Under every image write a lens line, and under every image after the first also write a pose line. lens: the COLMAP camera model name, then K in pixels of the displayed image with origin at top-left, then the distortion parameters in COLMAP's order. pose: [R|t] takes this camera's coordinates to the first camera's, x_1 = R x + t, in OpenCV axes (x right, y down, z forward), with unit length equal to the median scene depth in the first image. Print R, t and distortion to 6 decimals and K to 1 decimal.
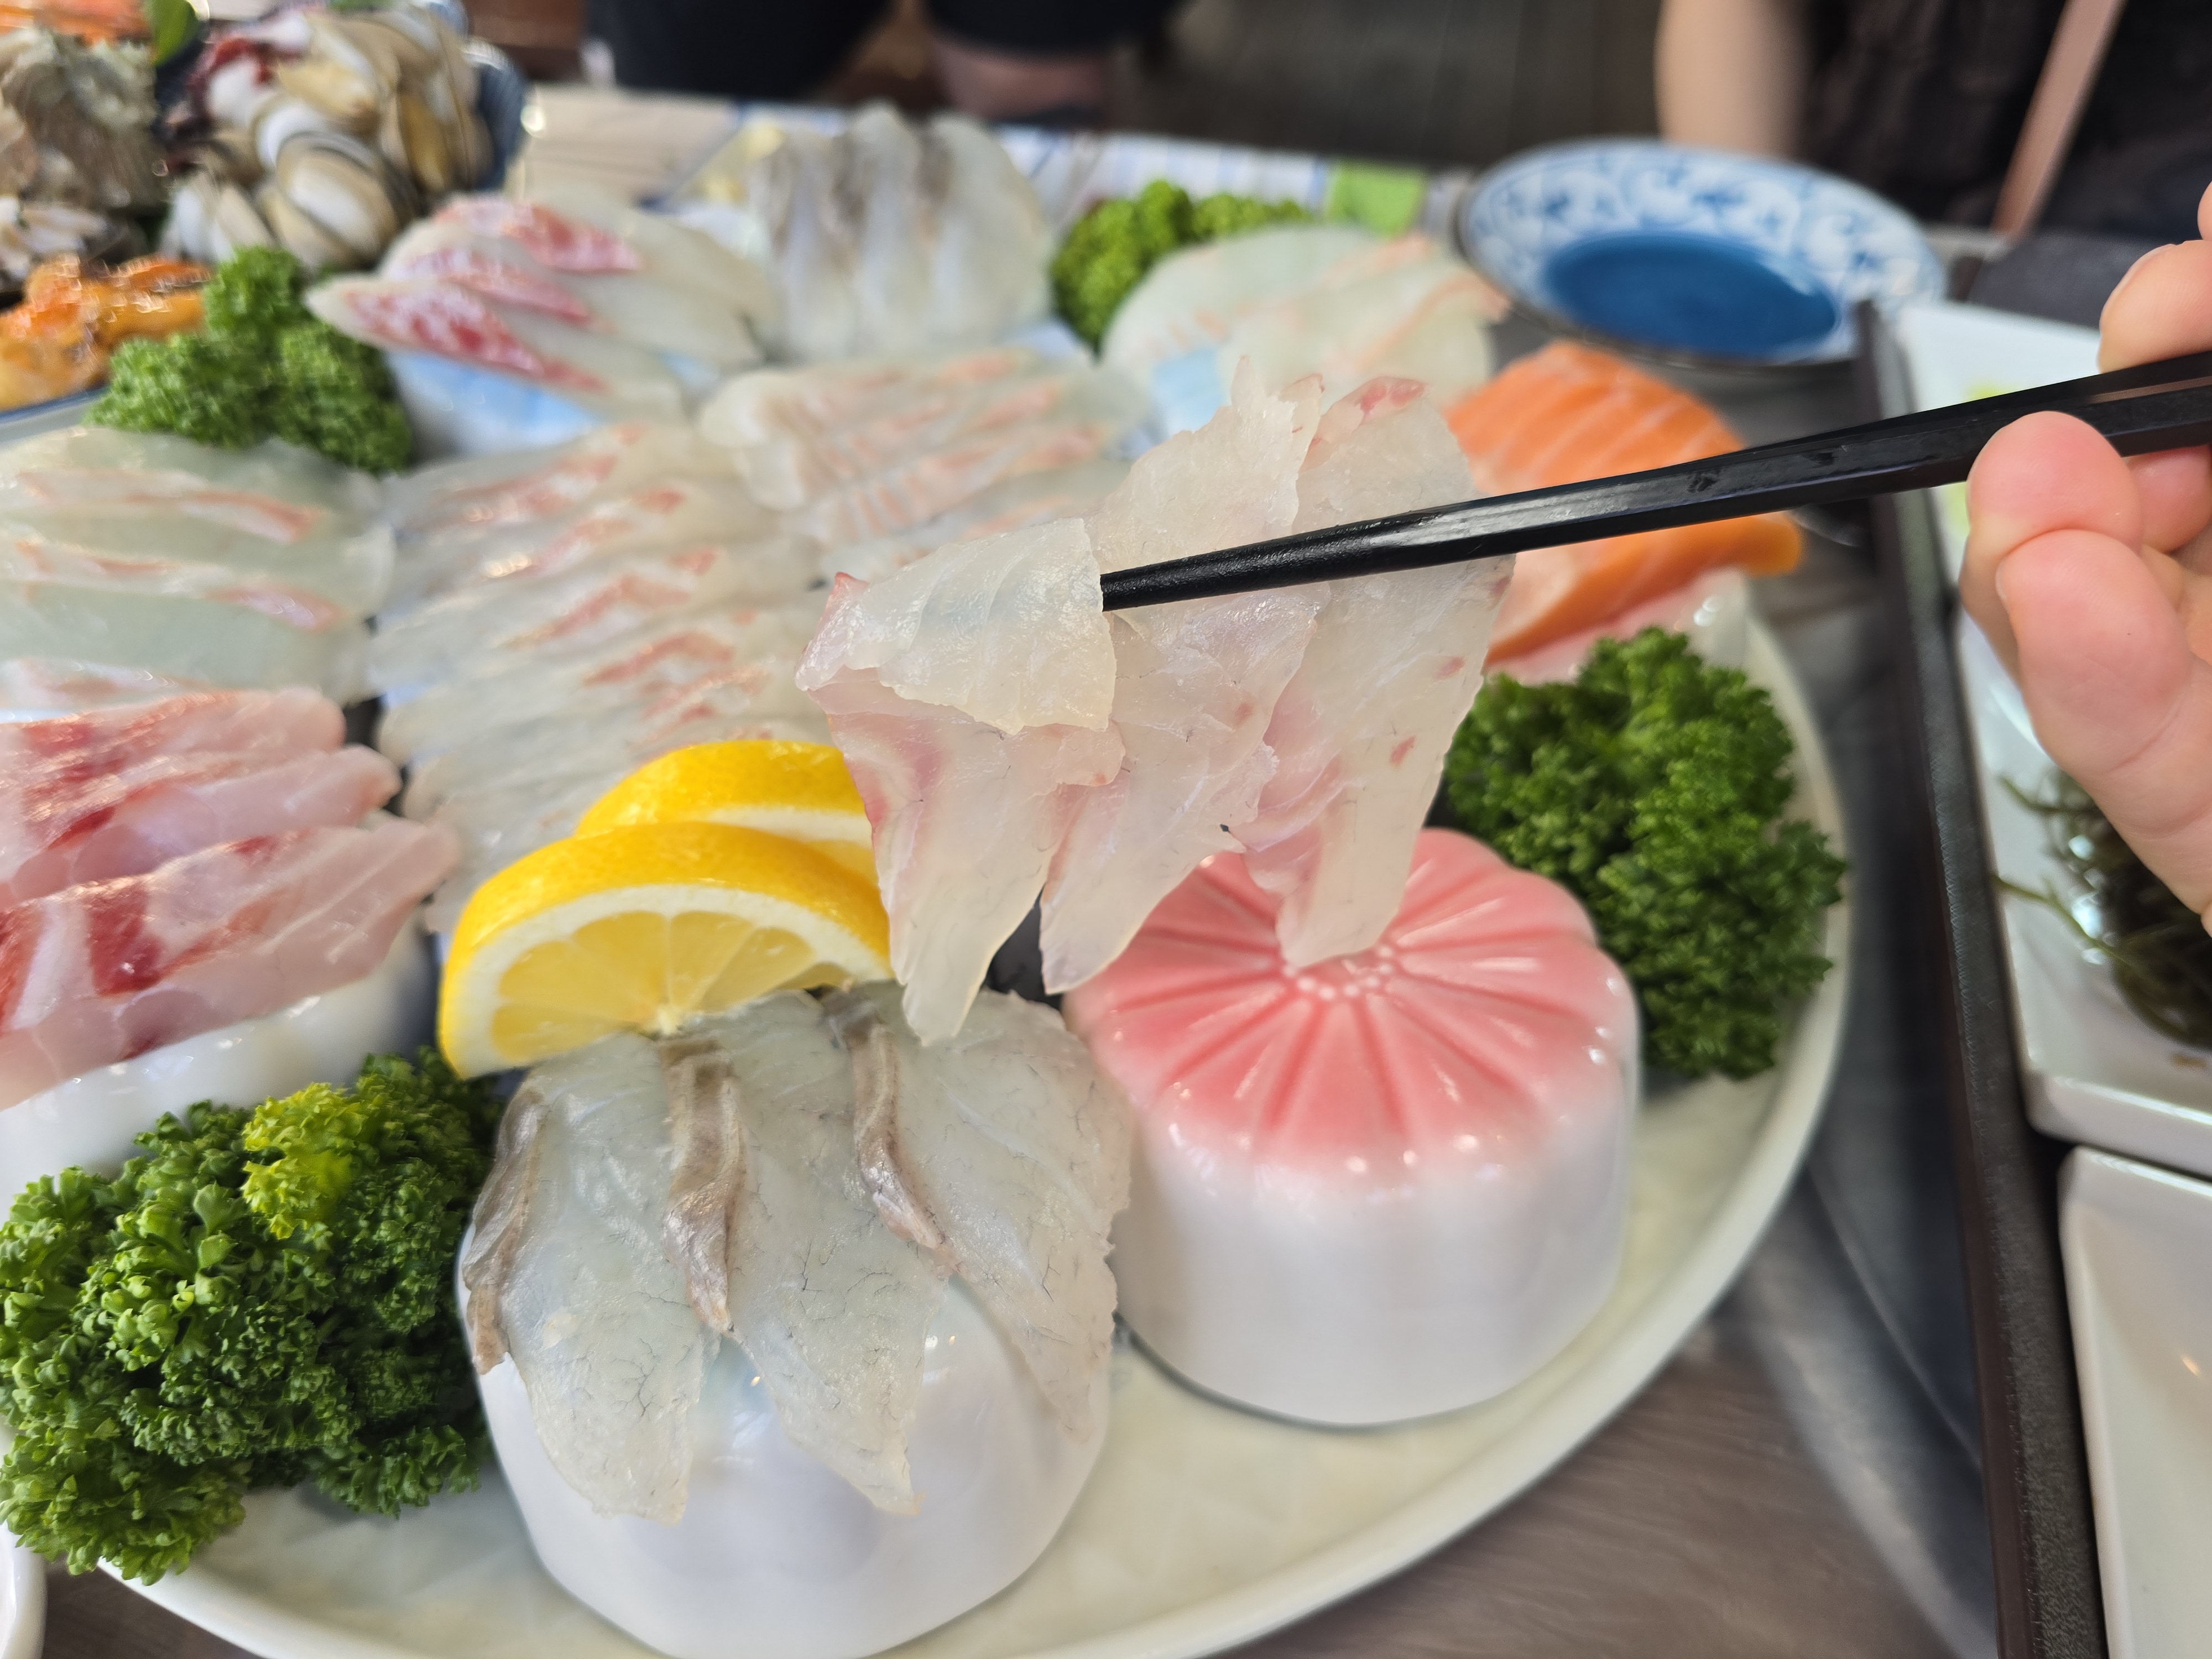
lens RADIAL K [[1503.2, 0, 1112.5], [0, 1503.2, 845.3], [0, 0, 1]] dist [-0.056346, -0.003035]
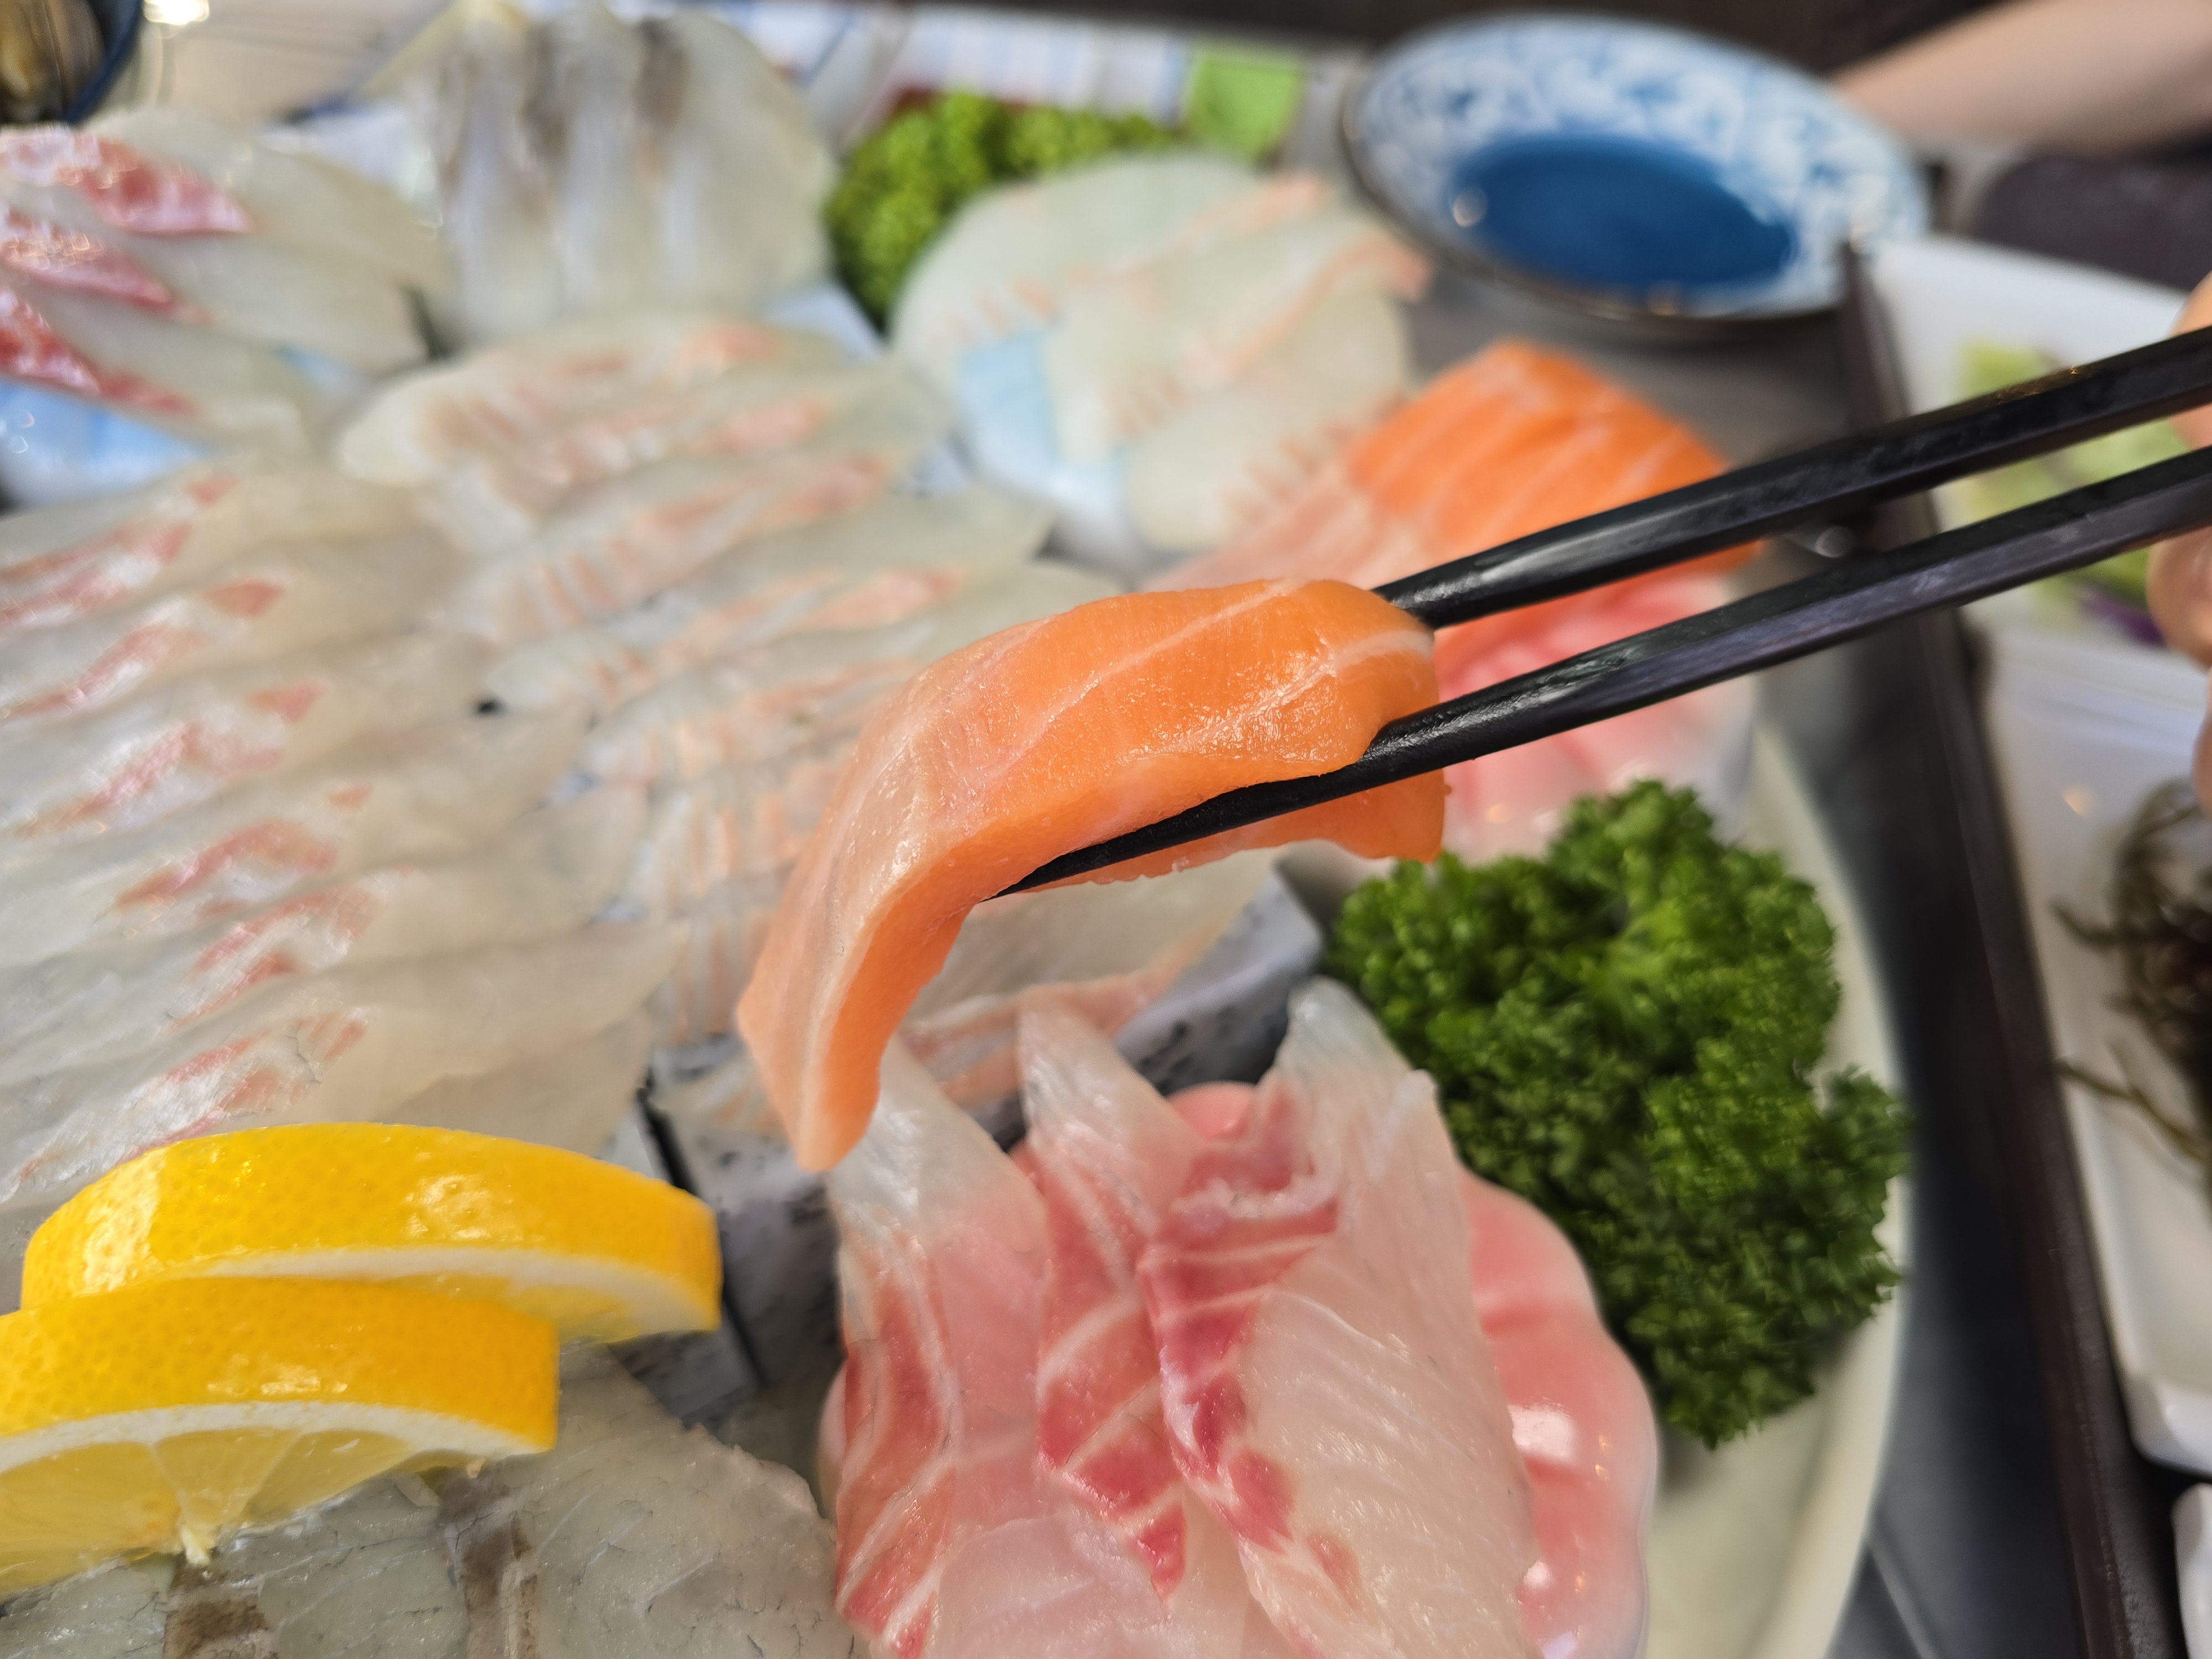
lens RADIAL K [[1503.2, 0, 1098.9], [0, 1503.2, 813.5], [0, 0, 1]] dist [-0.056346, -0.003035]
pose [[0.996669, -0.030800, 0.075508, 0.036600], [0.025089, 0.996833, 0.075459, -0.159856], [-0.077593, -0.073314, 0.994286, 0.255474]]
